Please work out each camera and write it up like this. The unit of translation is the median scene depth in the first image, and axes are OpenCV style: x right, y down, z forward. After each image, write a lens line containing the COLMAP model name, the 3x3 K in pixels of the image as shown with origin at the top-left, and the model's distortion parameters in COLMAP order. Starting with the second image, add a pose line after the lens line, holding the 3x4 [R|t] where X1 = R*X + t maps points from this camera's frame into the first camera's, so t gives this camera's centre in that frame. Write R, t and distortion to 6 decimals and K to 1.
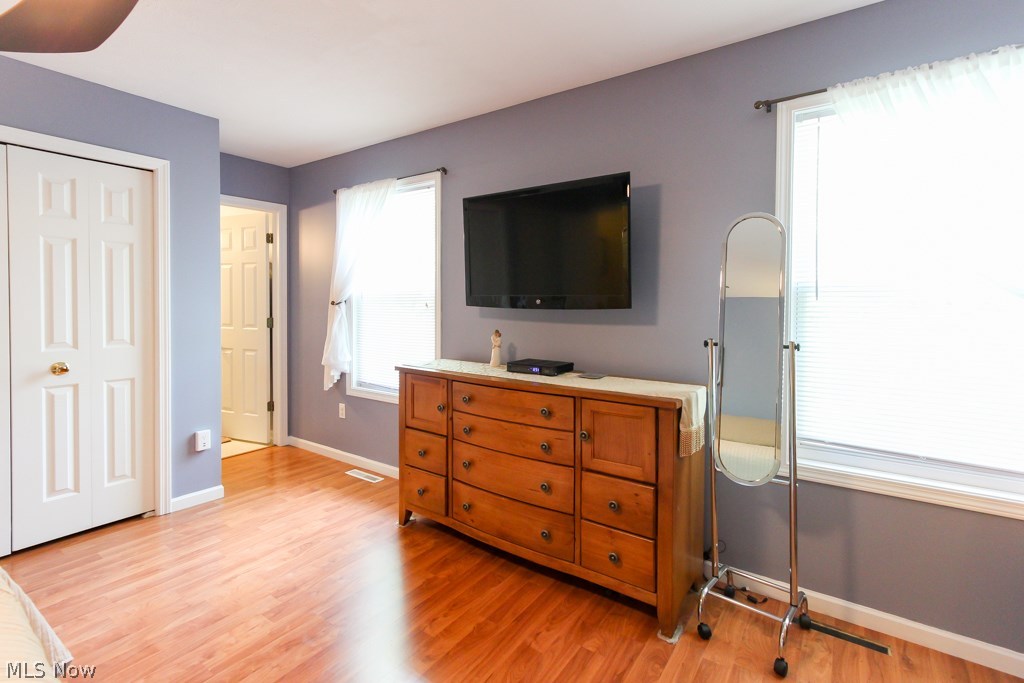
lens RADIAL K [[481.5, 0, 483.5], [0, 481.5, 311.2], [0, 0, 1]] dist [0.000875, 0.000254]
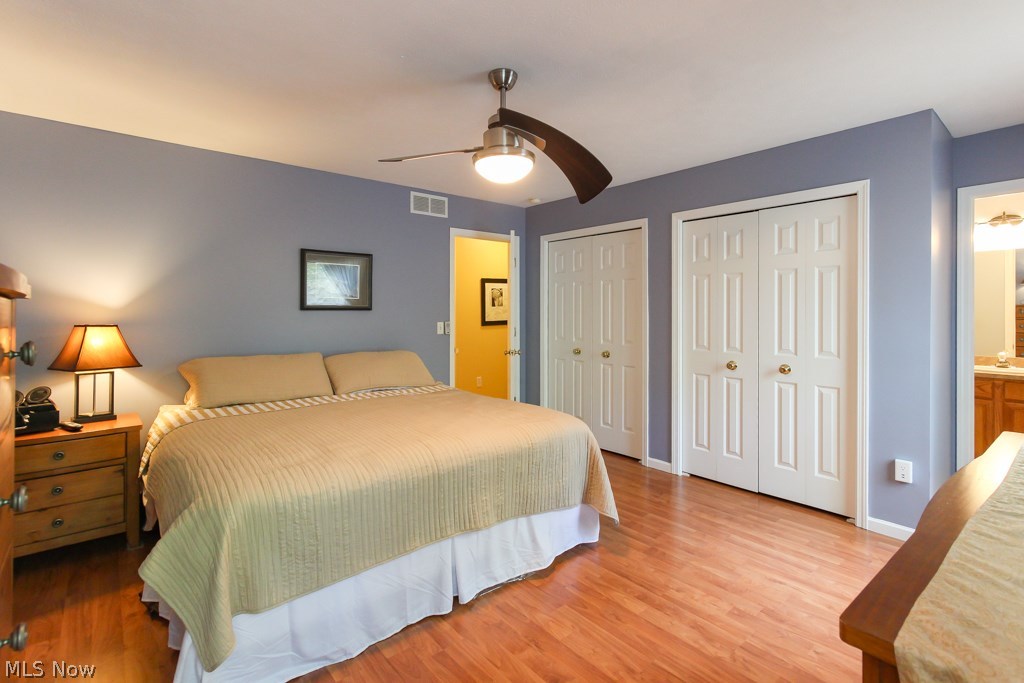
lens RADIAL K [[481.5, 0, 527.2], [0, 481.5, 311.5], [0, 0, 1]] dist [0.000875, 0.000254]
pose [[-0.205301, -0.005782, -0.978682, 0.549655], [-0.019375, 0.999811, -0.001842, -0.021782], [0.978507, 0.018584, -0.205374, 0.584664]]
